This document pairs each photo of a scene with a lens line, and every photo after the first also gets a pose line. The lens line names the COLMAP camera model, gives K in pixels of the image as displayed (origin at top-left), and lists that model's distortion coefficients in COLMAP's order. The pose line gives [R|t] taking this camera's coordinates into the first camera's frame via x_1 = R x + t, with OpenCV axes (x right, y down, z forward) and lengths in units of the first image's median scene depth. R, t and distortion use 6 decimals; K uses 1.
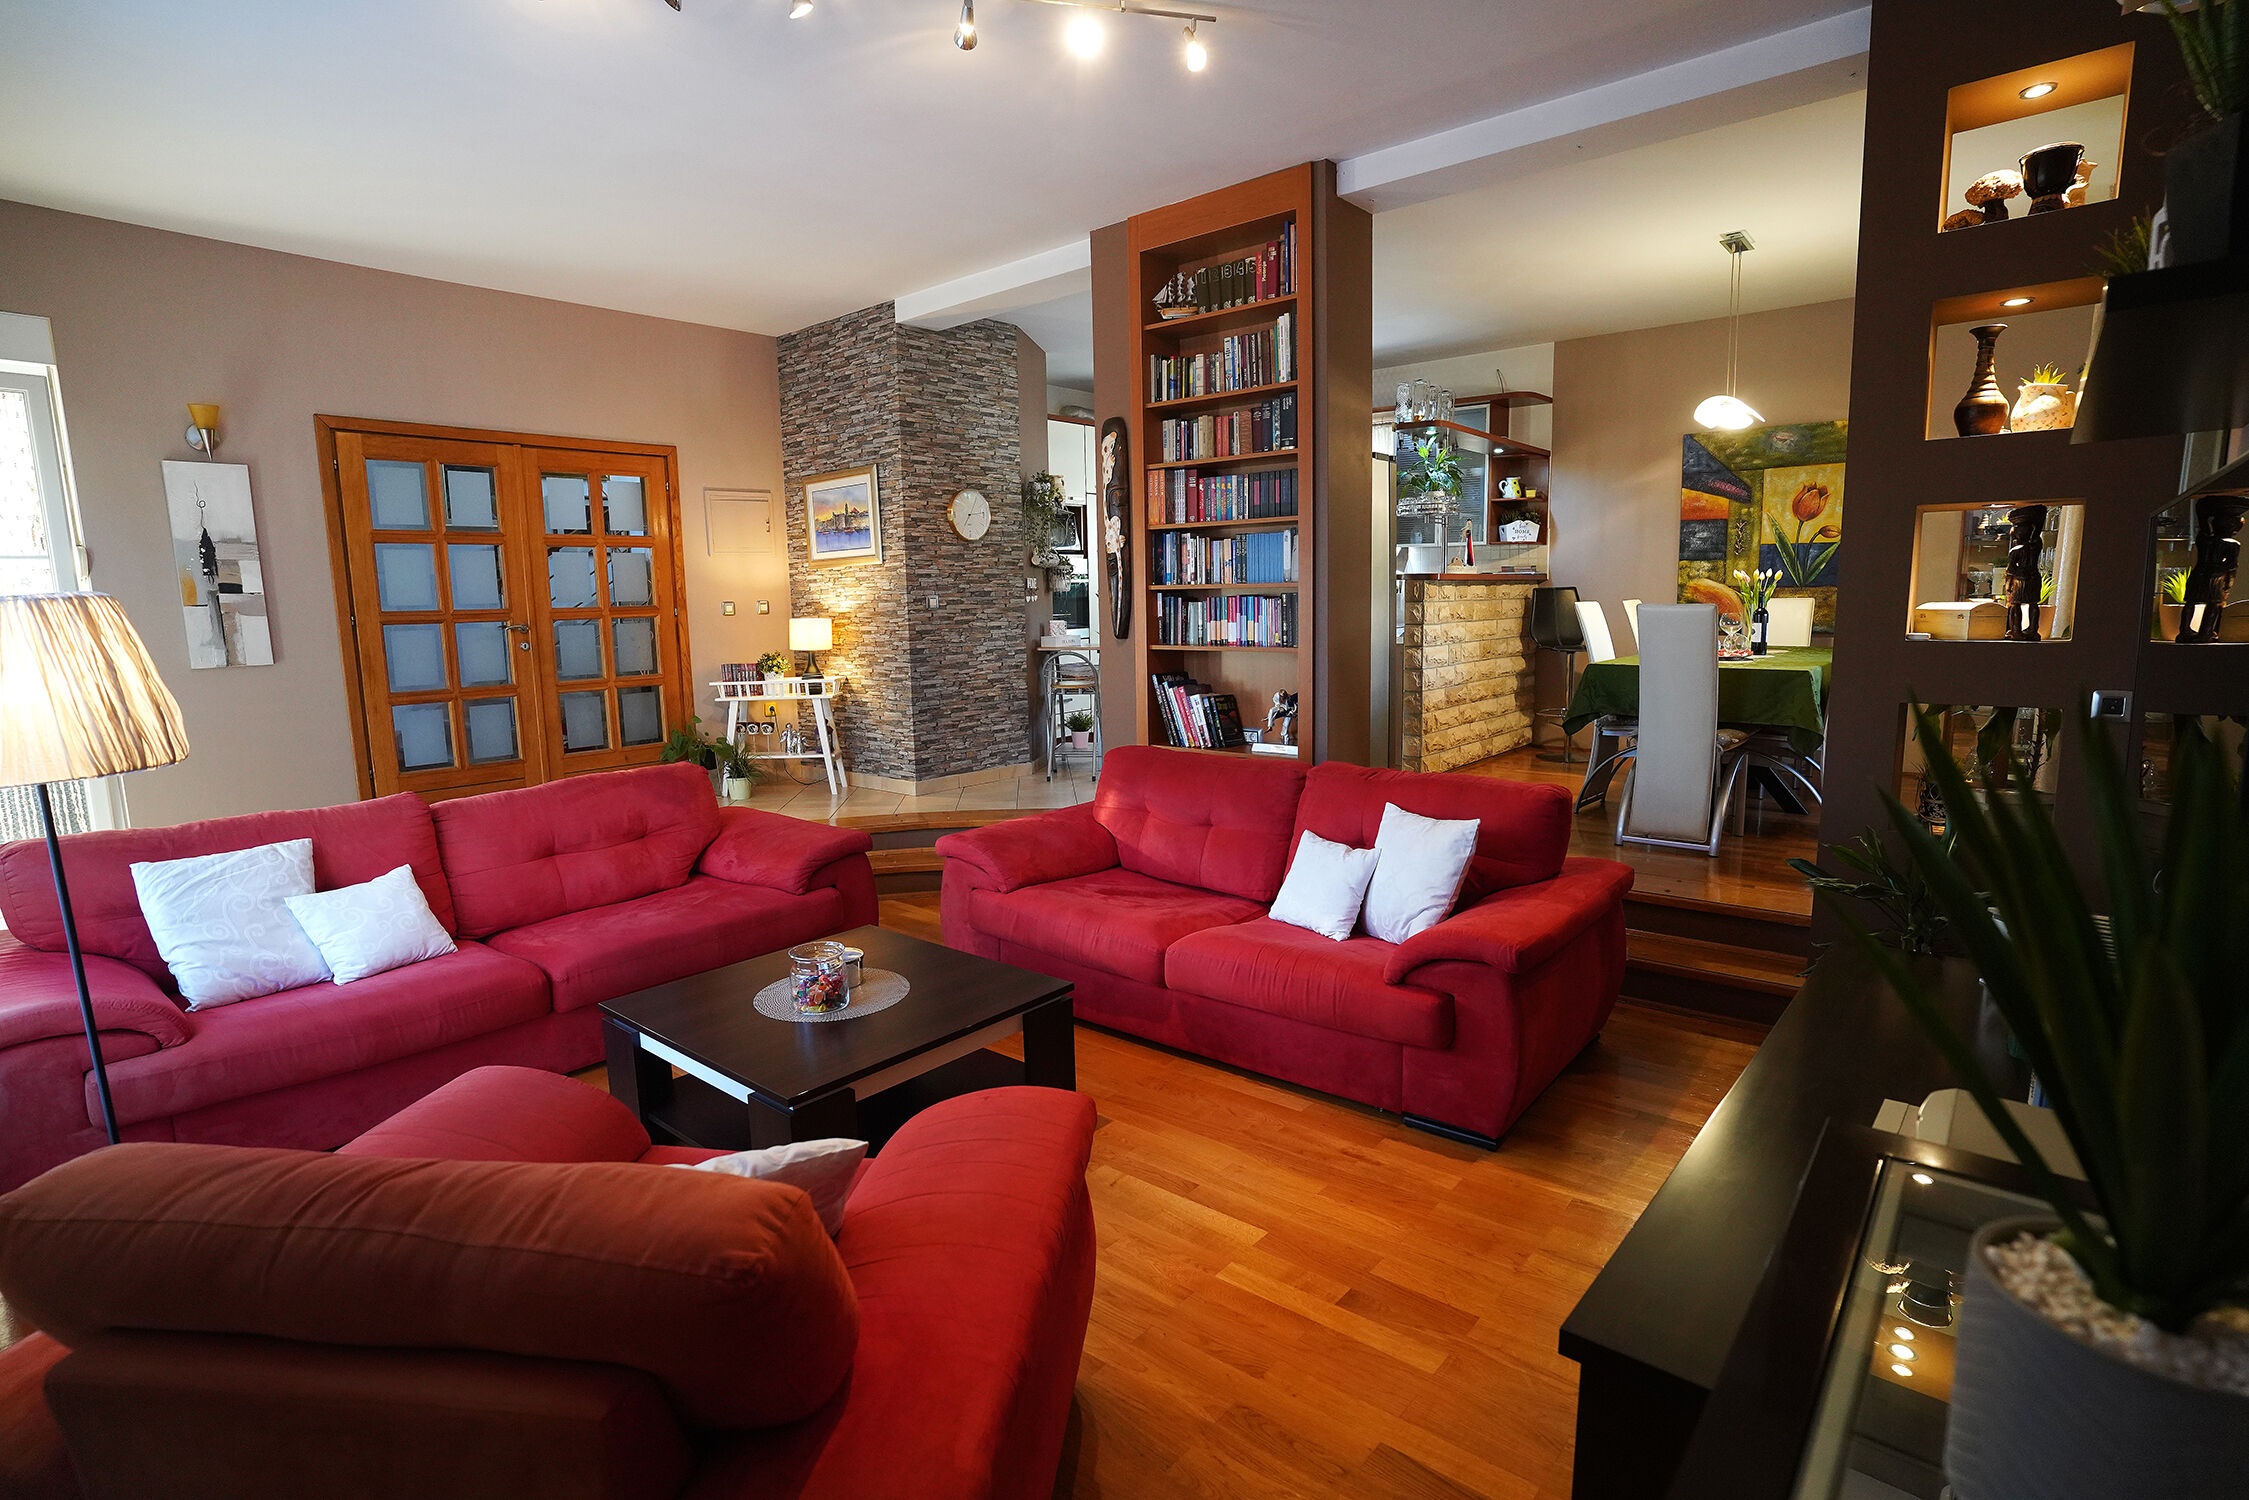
lens RADIAL K [[1096.1, 0, 1129.9], [0, 1096.1, 753.1], [0, 0, 1]] dist [-0.075747, 0.031148]
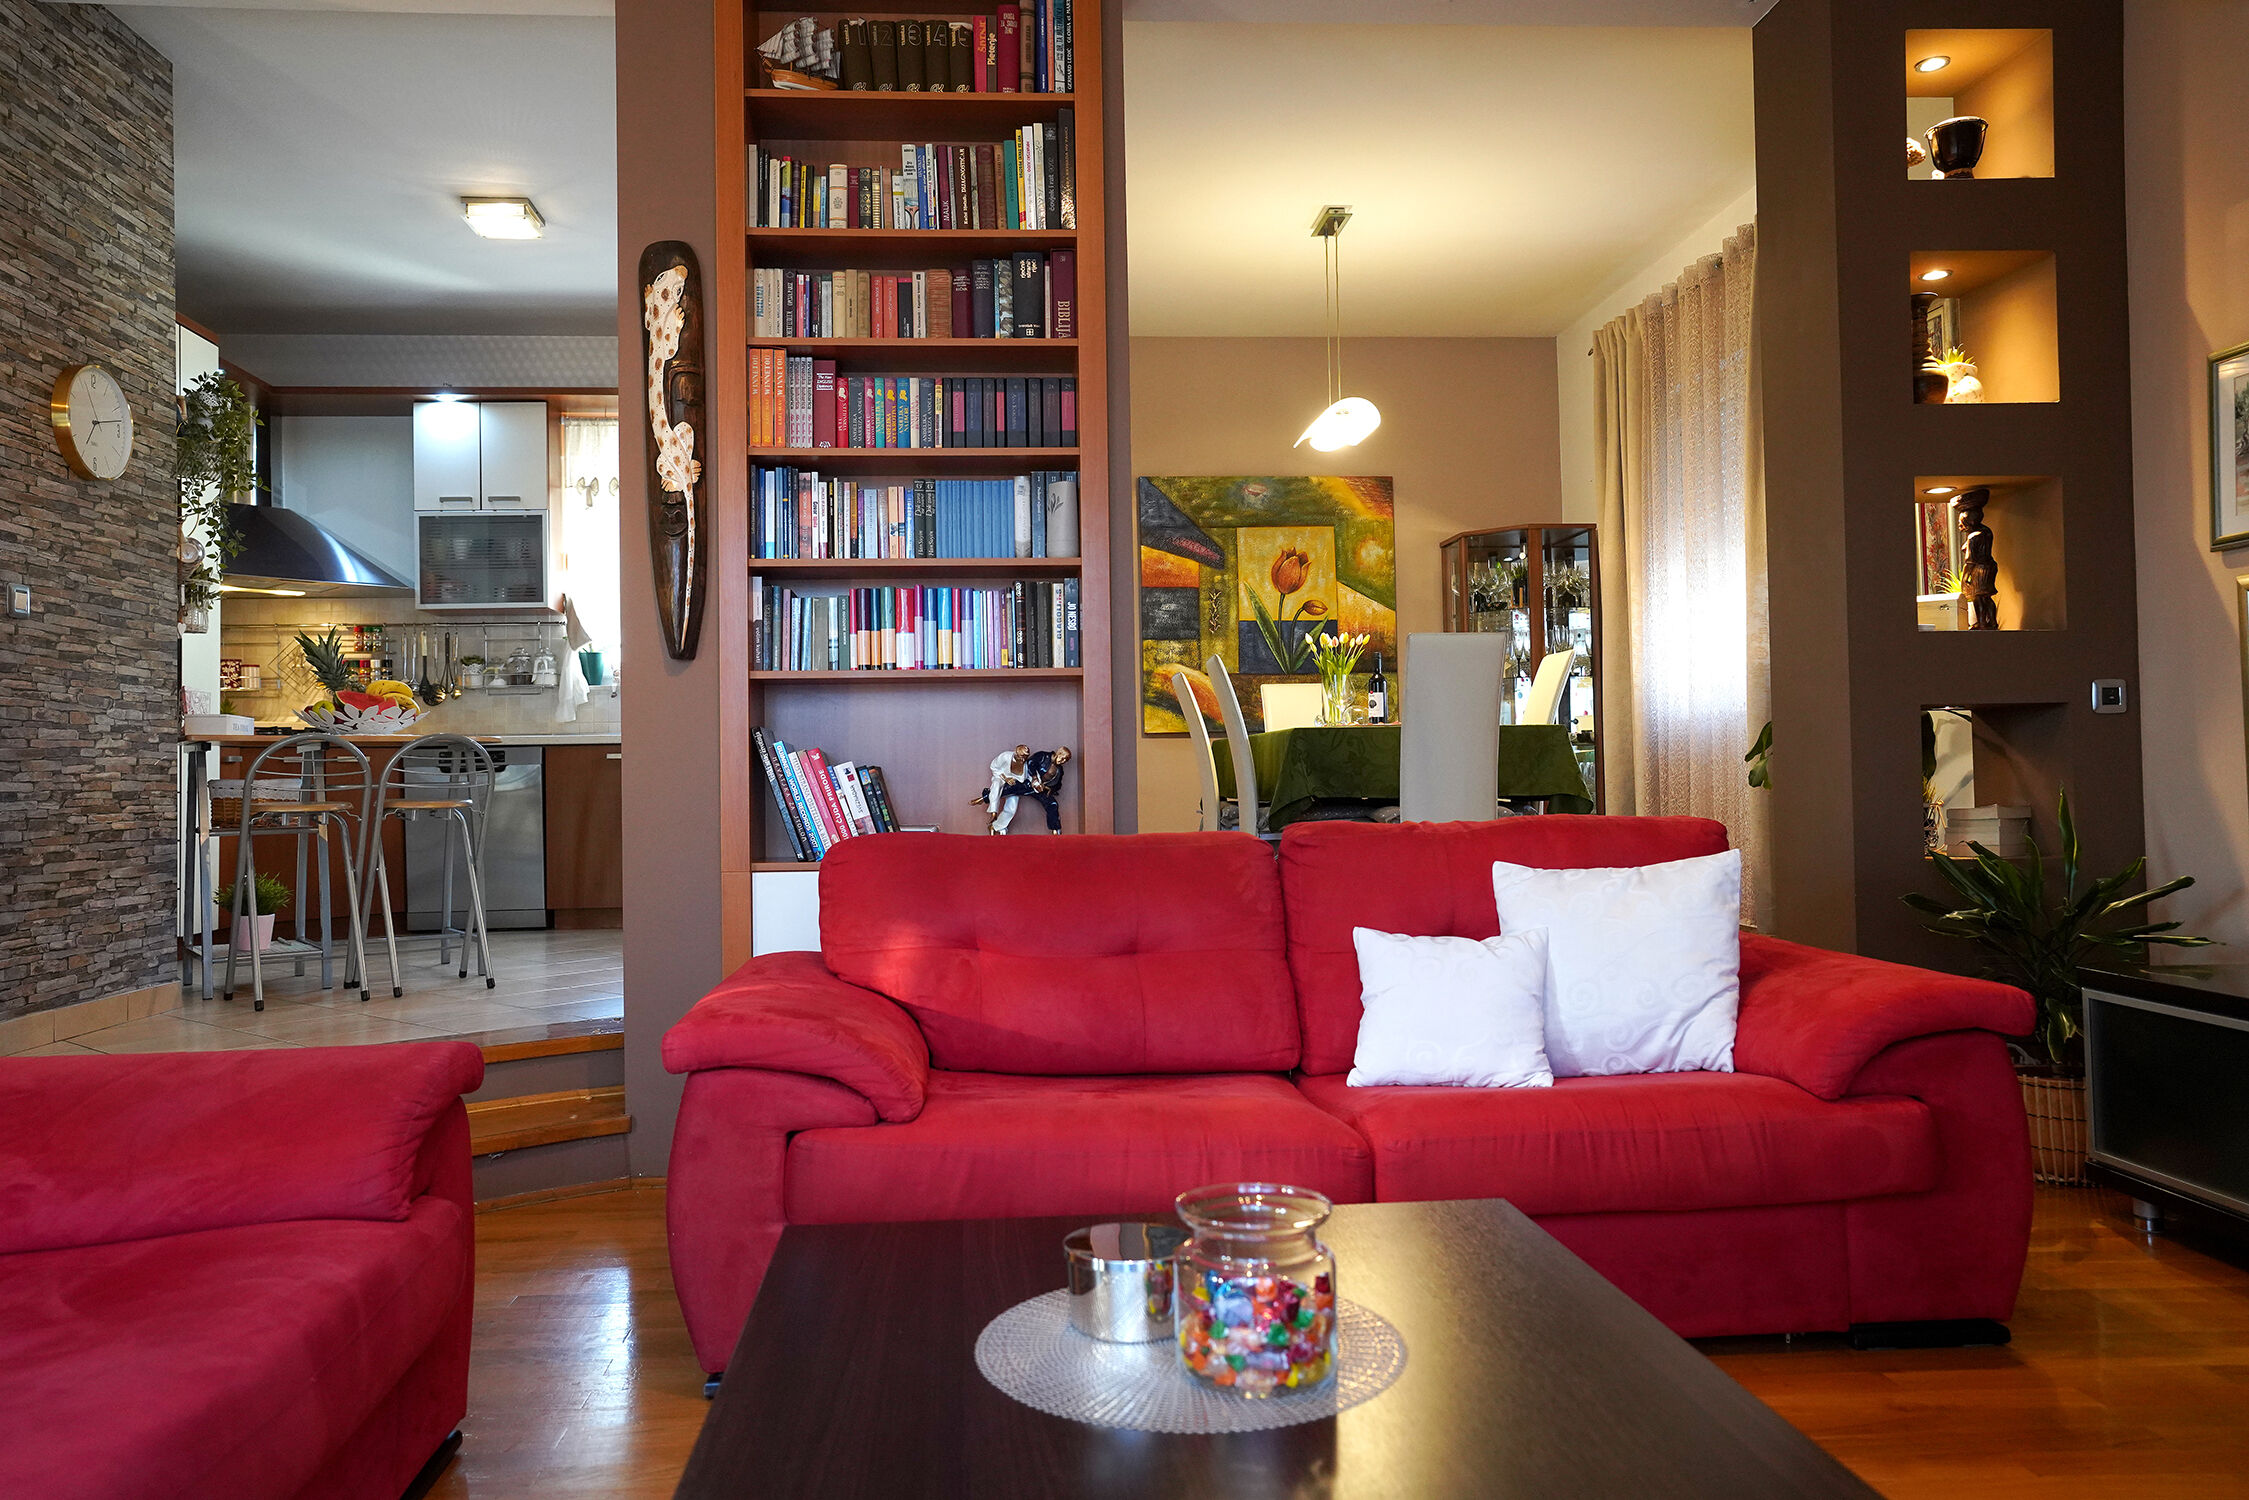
lens RADIAL K [[1574.7, 0, 1084.8], [0, 1574.7, 728.4], [0, 0, 1]] dist [-0.004420, 0.015678]
pose [[0.720718, 0.030212, 0.692569, -0.394453], [0.100302, 0.983992, -0.147304, 0.056441], [-0.685933, 0.175631, 0.706151, 0.370561]]
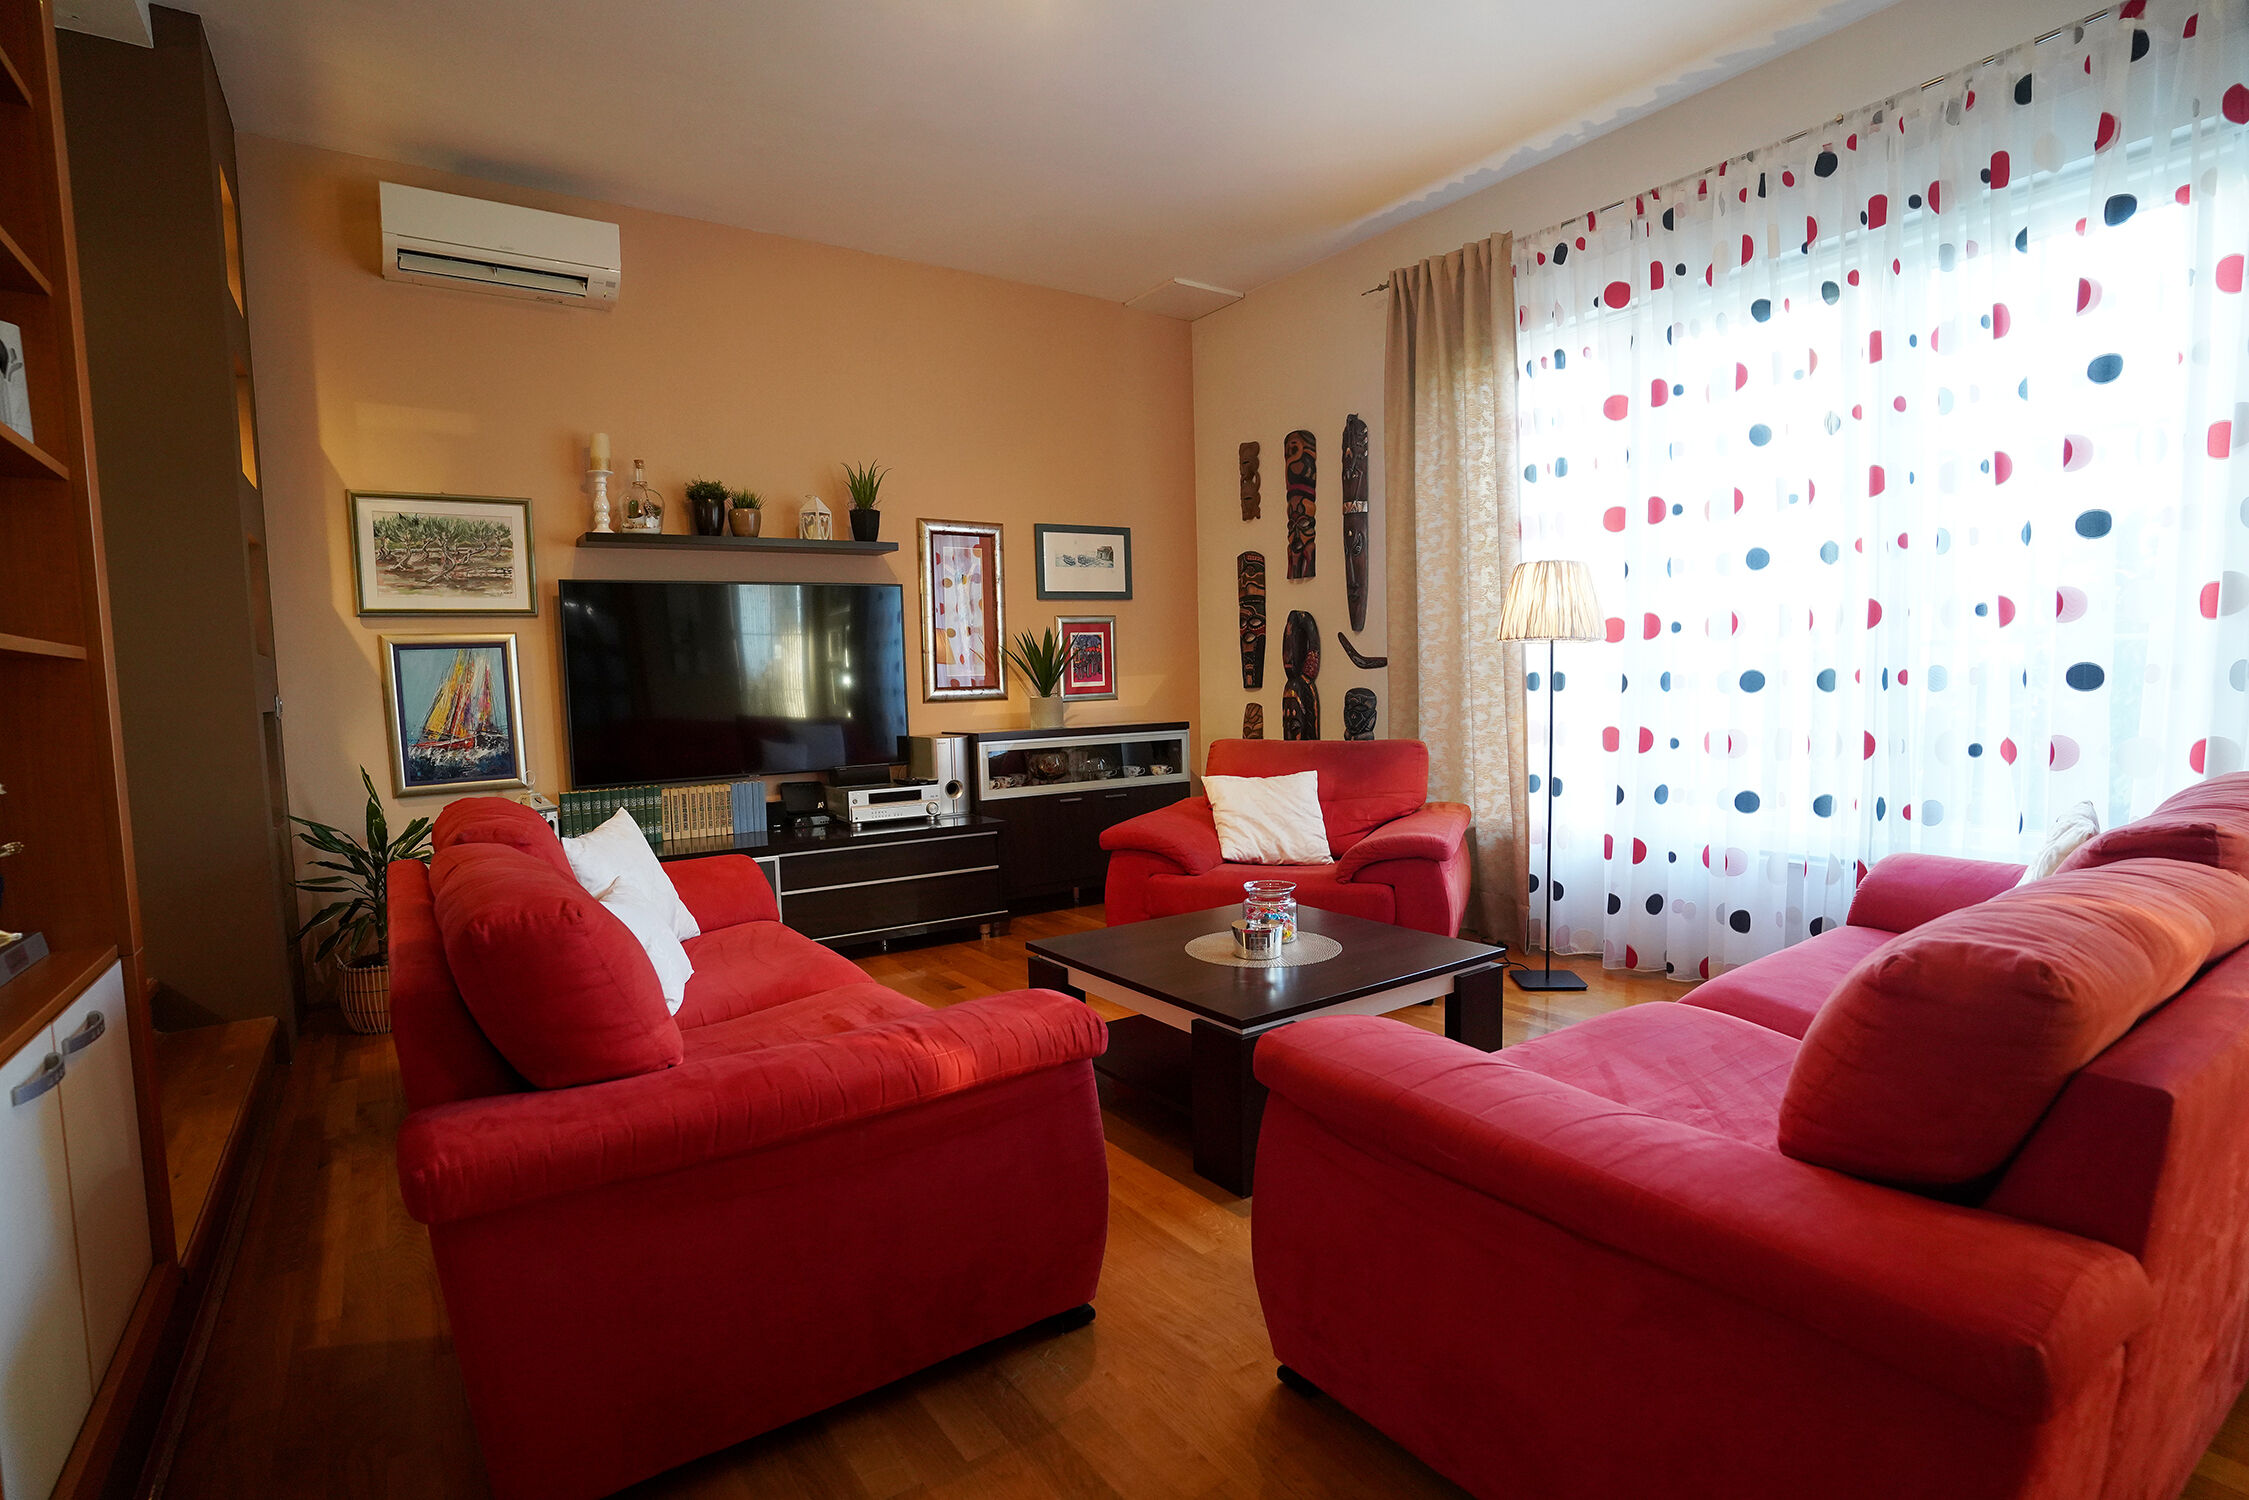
lens RADIAL K [[1096.1, 0, 1121.6], [0, 1096.1, 761.4], [0, 0, 1]] dist [-0.075747, 0.031148]
pose [[-0.962225, 0.028316, 0.270778, -0.249378], [0.086154, 0.975134, 0.204183, -0.091822], [-0.258263, 0.219798, -0.940738, 1.145851]]
